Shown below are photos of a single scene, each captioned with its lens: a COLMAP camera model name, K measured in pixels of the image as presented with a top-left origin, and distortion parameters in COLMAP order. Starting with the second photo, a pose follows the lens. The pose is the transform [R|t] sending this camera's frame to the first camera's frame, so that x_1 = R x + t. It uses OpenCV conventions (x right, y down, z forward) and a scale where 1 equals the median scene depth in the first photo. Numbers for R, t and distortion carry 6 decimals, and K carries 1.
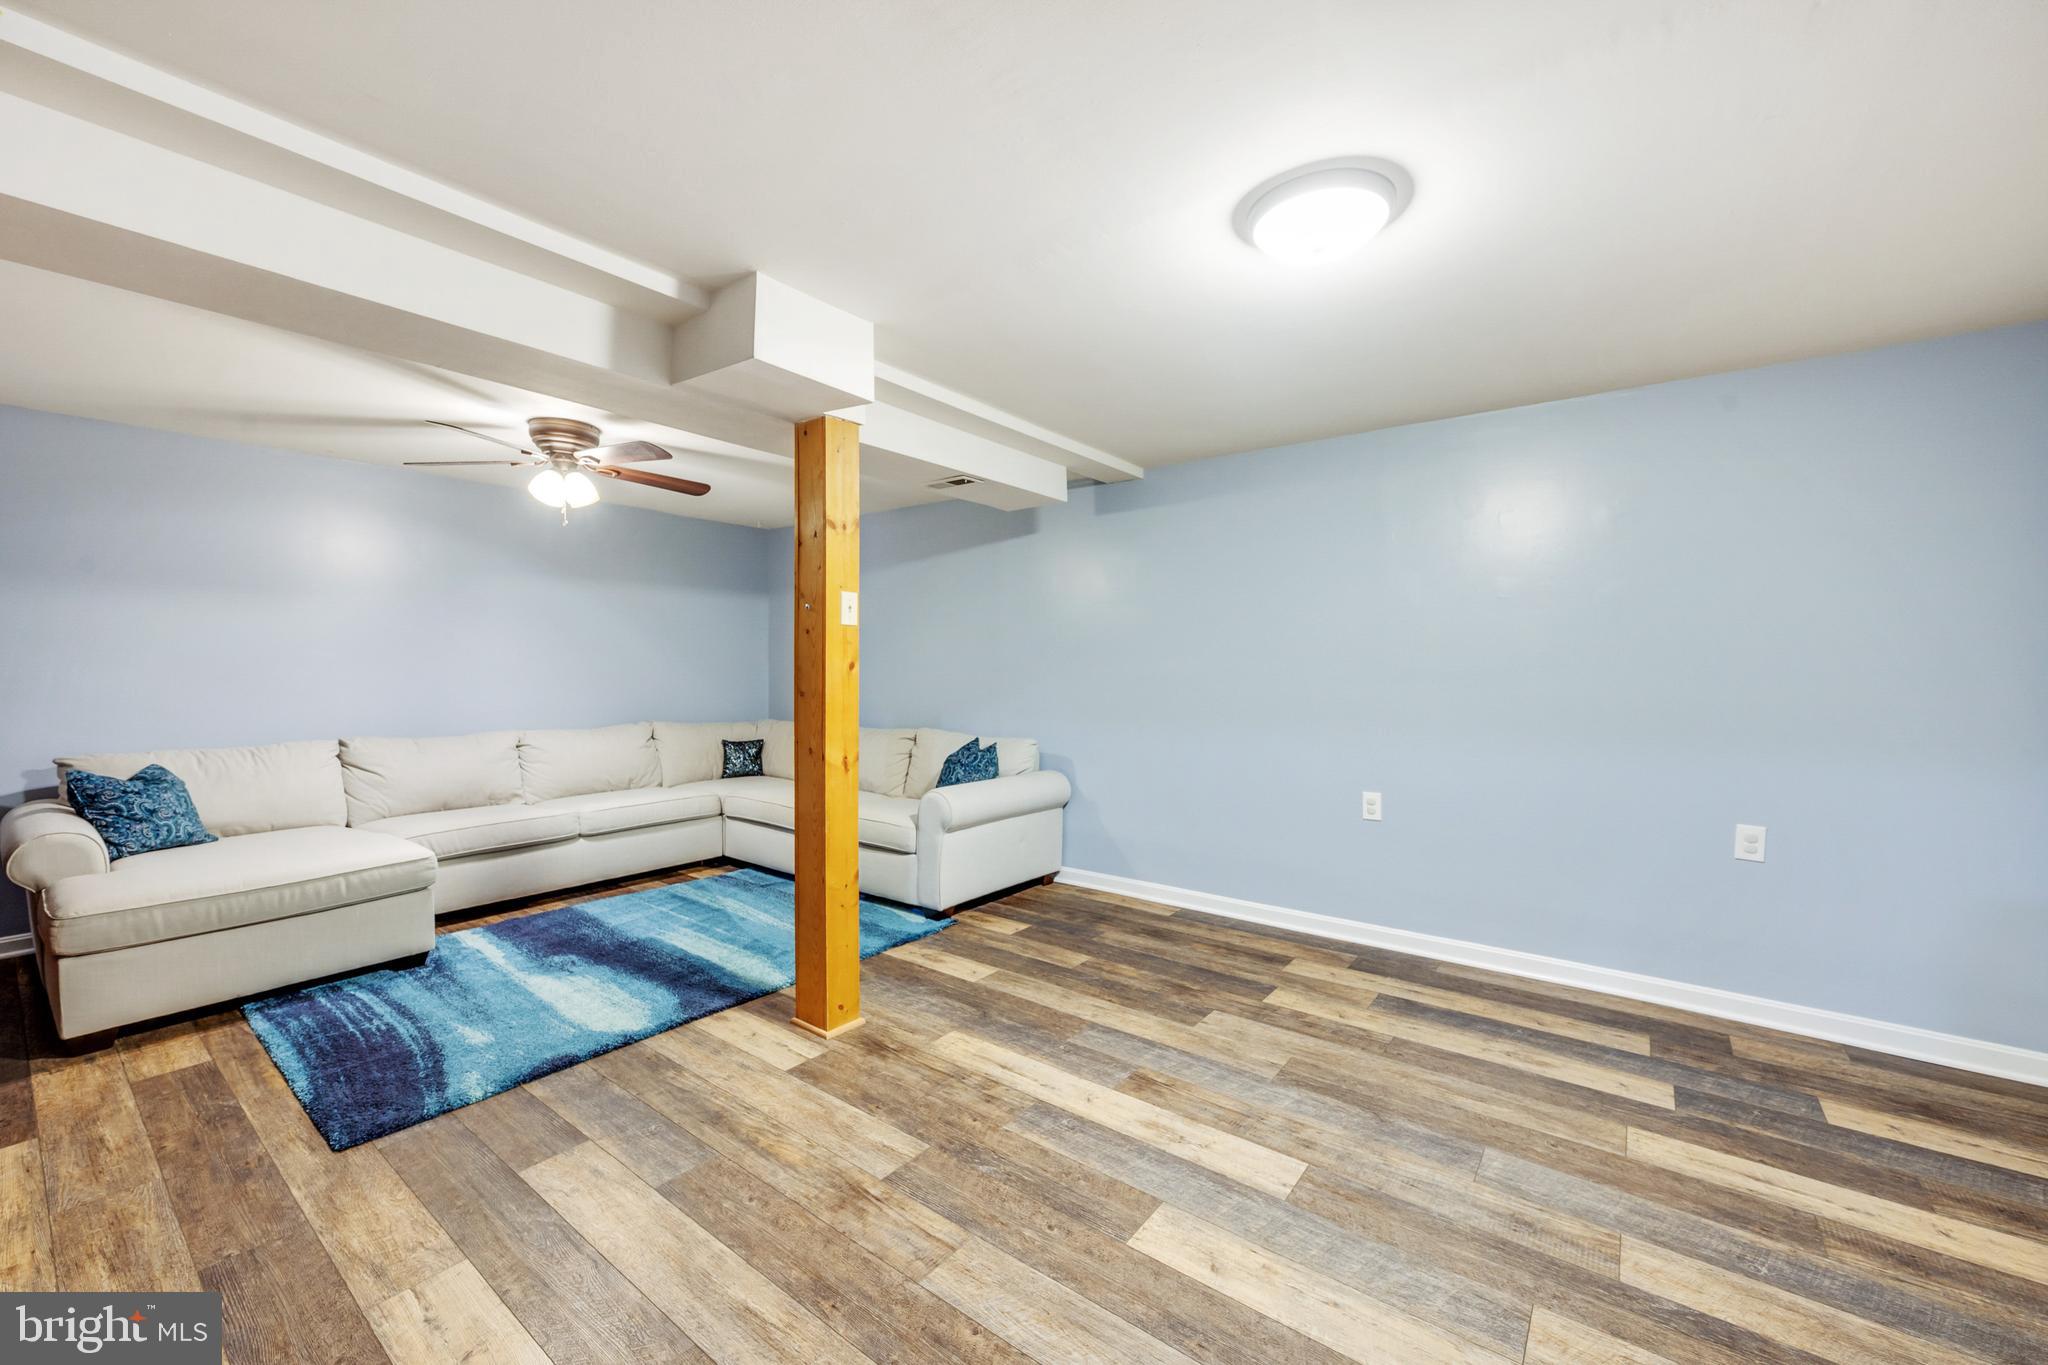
lens RADIAL K [[812.1, 0, 1025.3], [0, 812.1, 673.2], [0, 0, 1]] dist [0.001088, 0.000205]
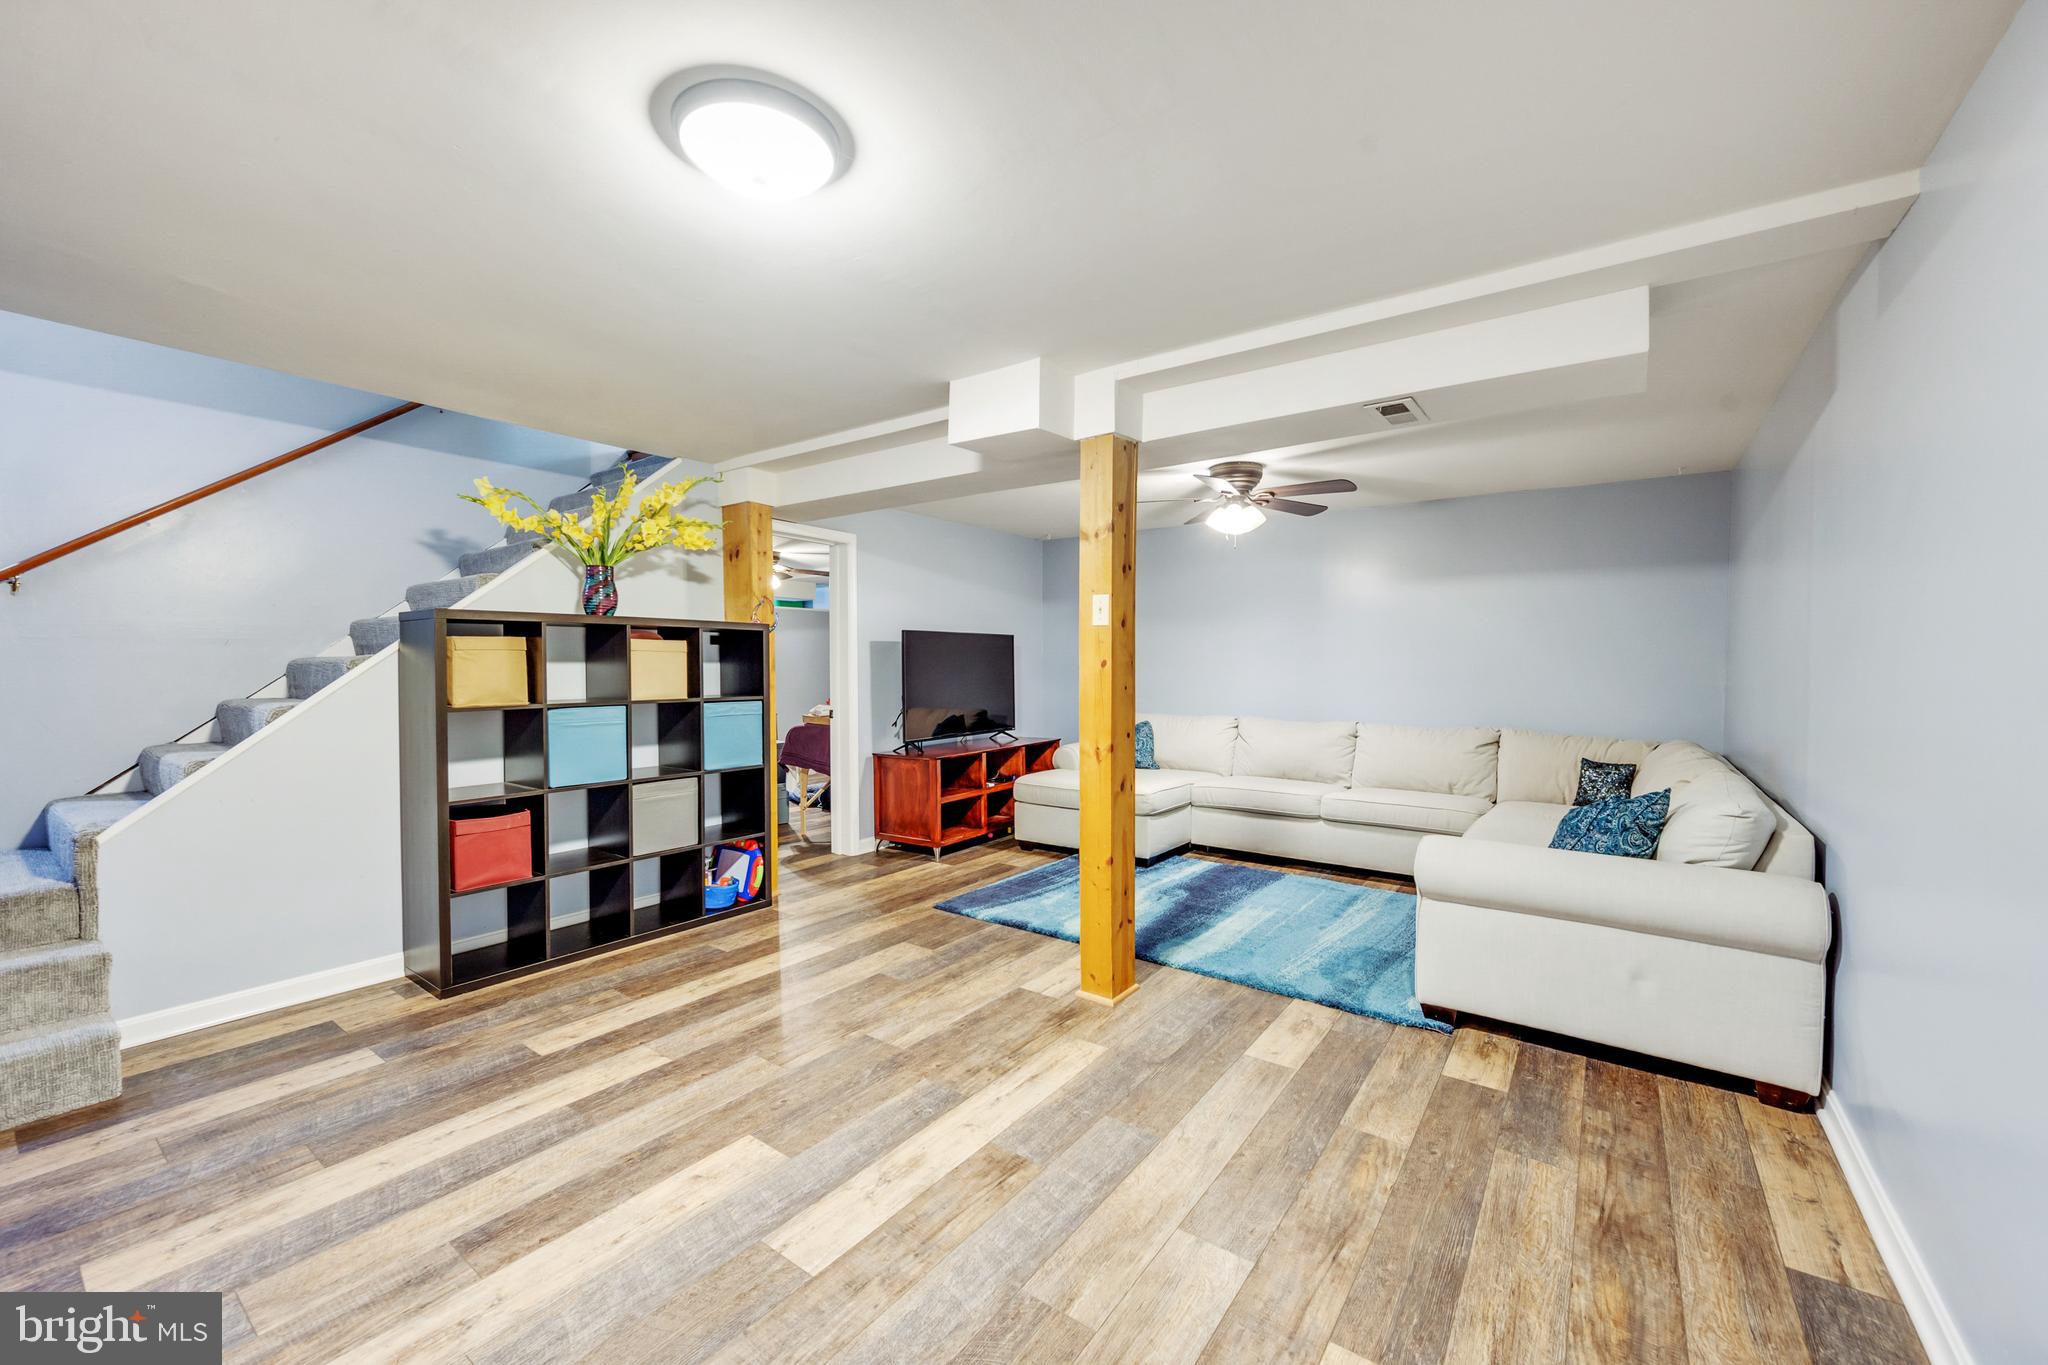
lens RADIAL K [[812.1, 0, 1018.8], [0, 812.1, 681.3], [0, 0, 1]] dist [0.001088, 0.000205]
pose [[0.016732, 0.021499, -0.999629, 1.091269], [-0.014338, 0.999671, 0.021260, -0.010039], [0.999757, 0.013977, 0.017035, 1.121417]]
